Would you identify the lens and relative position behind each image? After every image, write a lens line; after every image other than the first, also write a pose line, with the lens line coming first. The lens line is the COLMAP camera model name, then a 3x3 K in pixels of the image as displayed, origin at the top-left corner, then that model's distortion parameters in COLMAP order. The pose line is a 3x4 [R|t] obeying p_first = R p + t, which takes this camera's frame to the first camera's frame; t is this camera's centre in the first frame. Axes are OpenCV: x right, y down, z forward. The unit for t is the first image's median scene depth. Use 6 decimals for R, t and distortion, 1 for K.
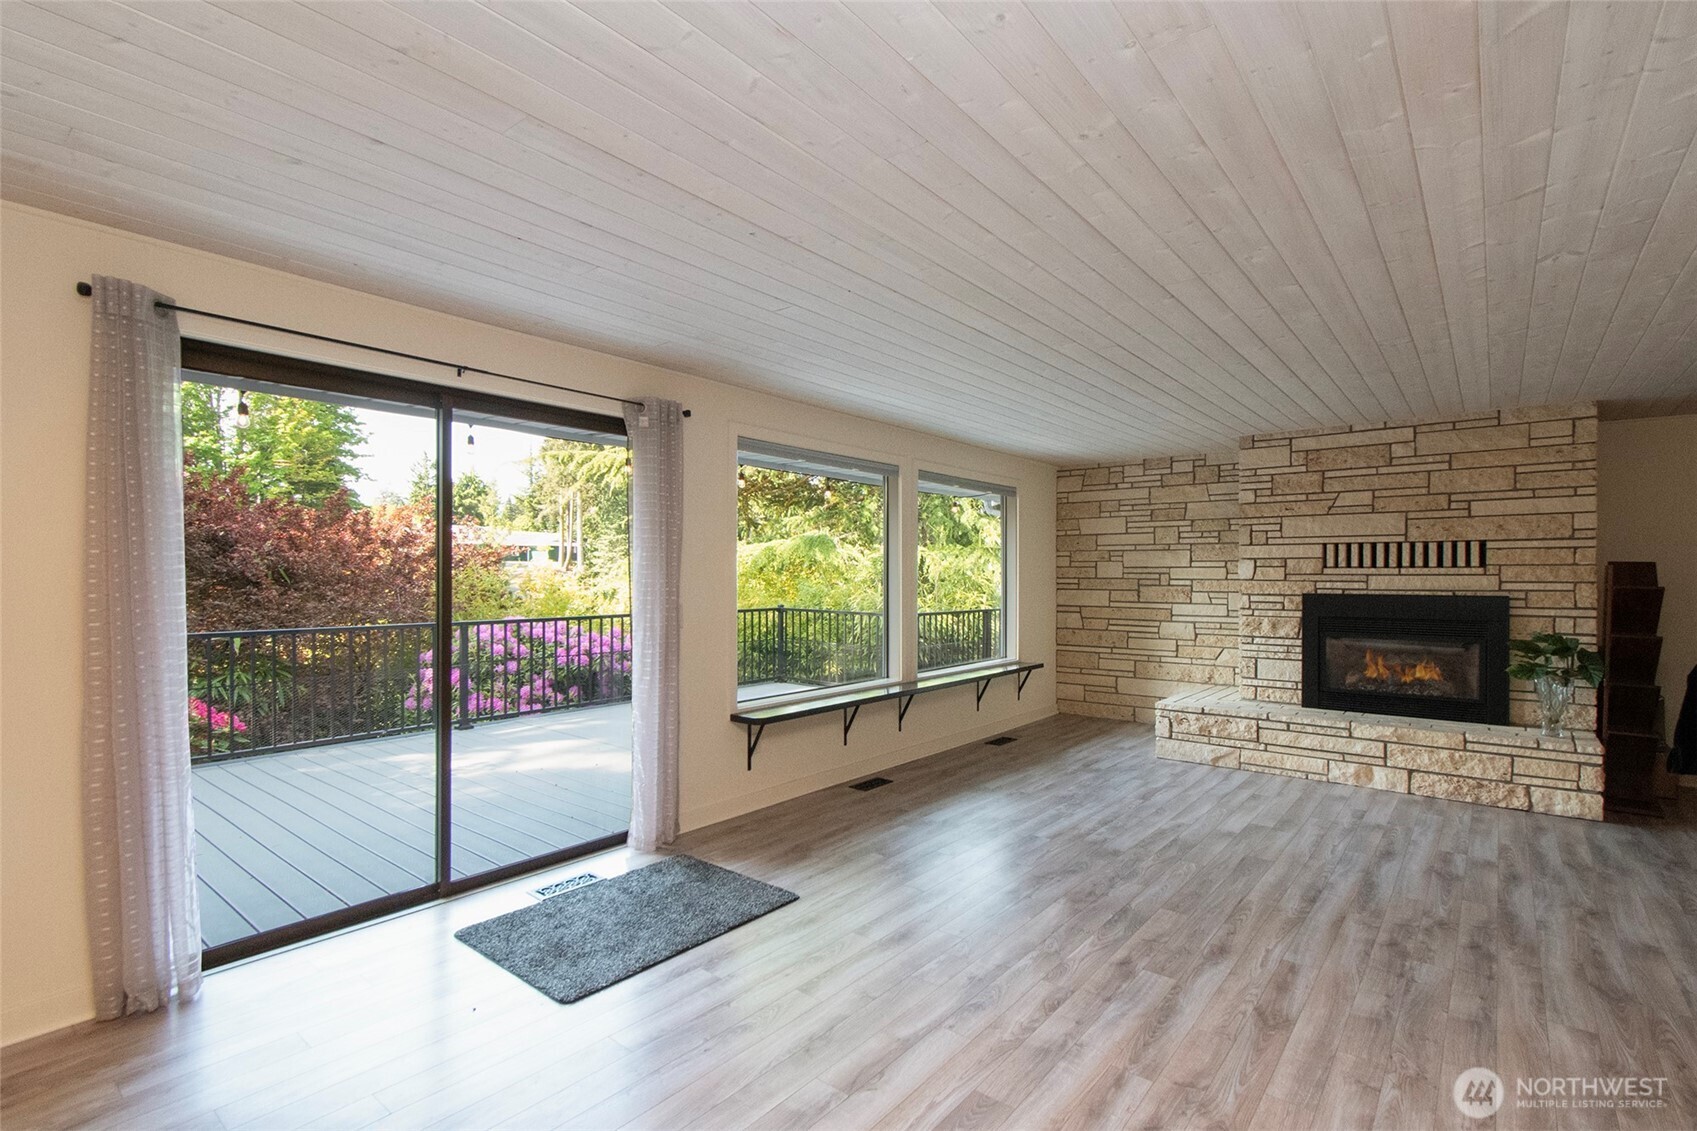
lens RADIAL K [[780.1, 0, 879.4], [0, 780.1, 569.4], [0, 0, 1]] dist [0.000455, 0.000207]
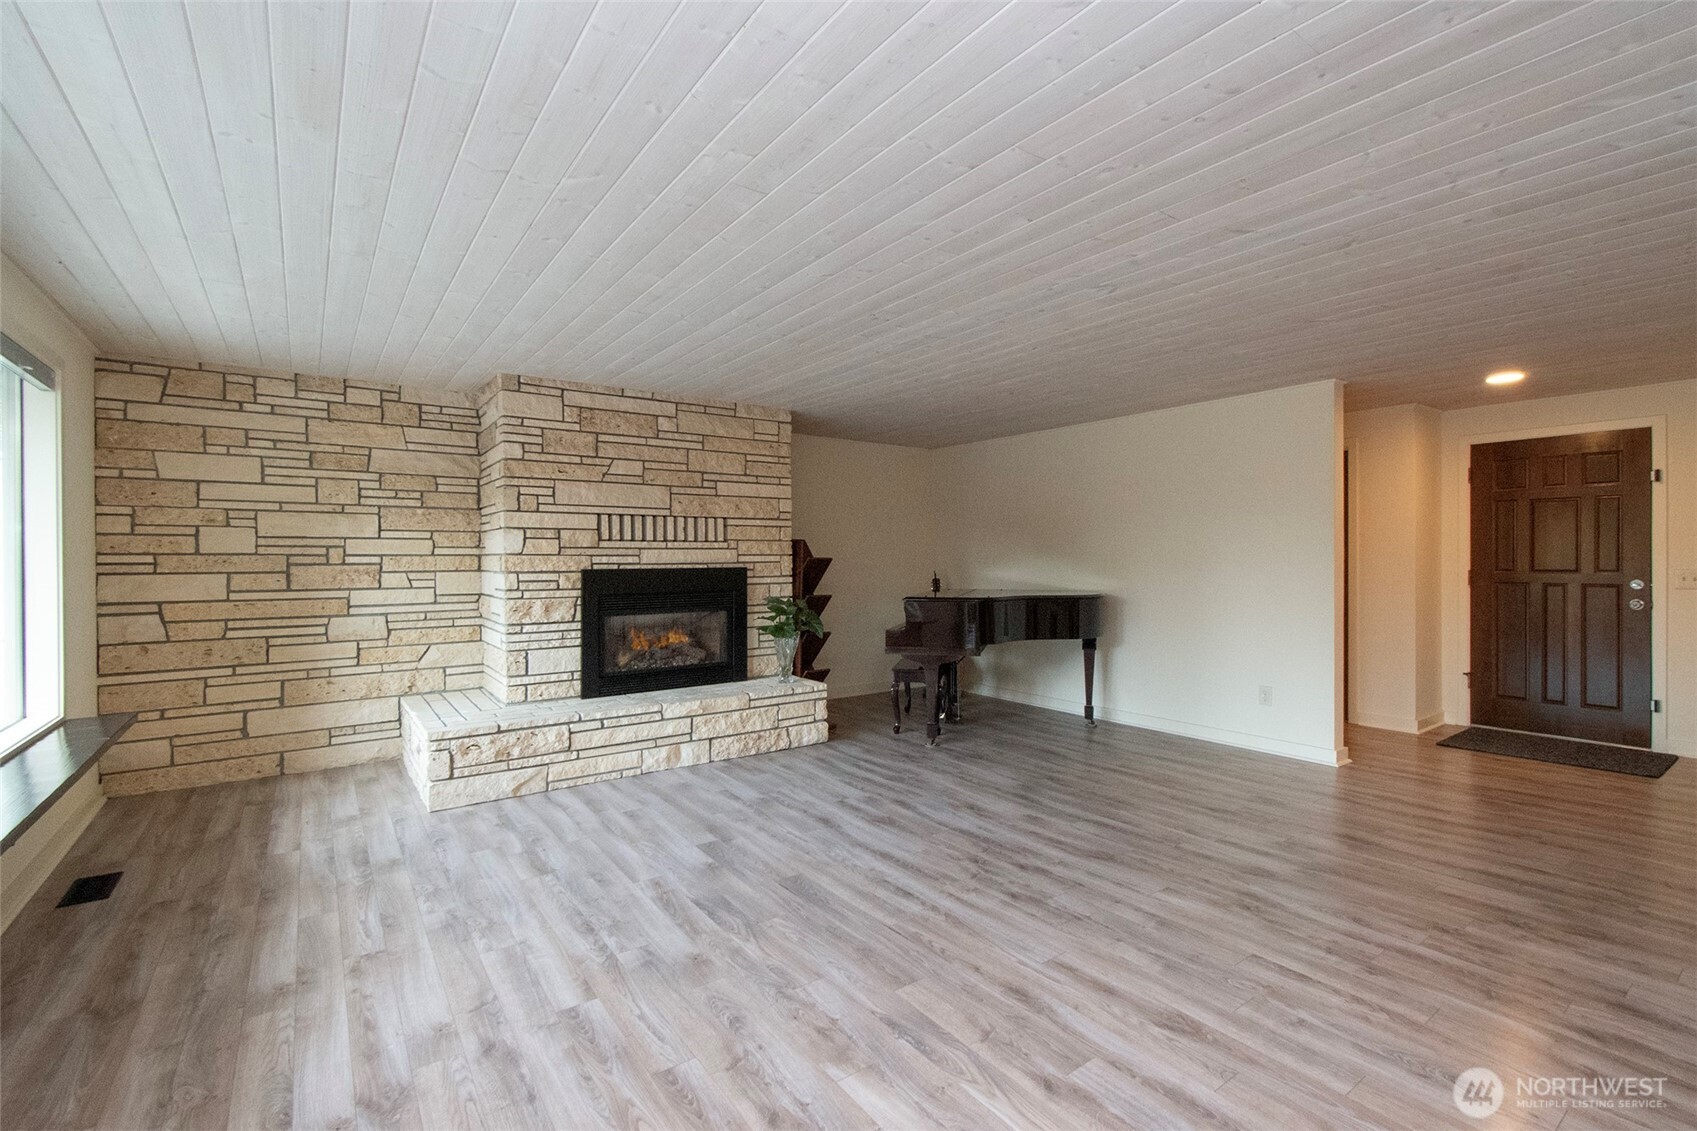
lens RADIAL K [[753.0, 0, 848.0], [0, 753.0, 559.1], [0, 0, 1]] dist [0.005440, -0.001265]
pose [[0.274425, -0.005531, 0.961593, -0.204180], [-0.003595, 0.999971, 0.006778, 0.013424], [-0.961602, -0.005316, 0.274397, 0.519744]]
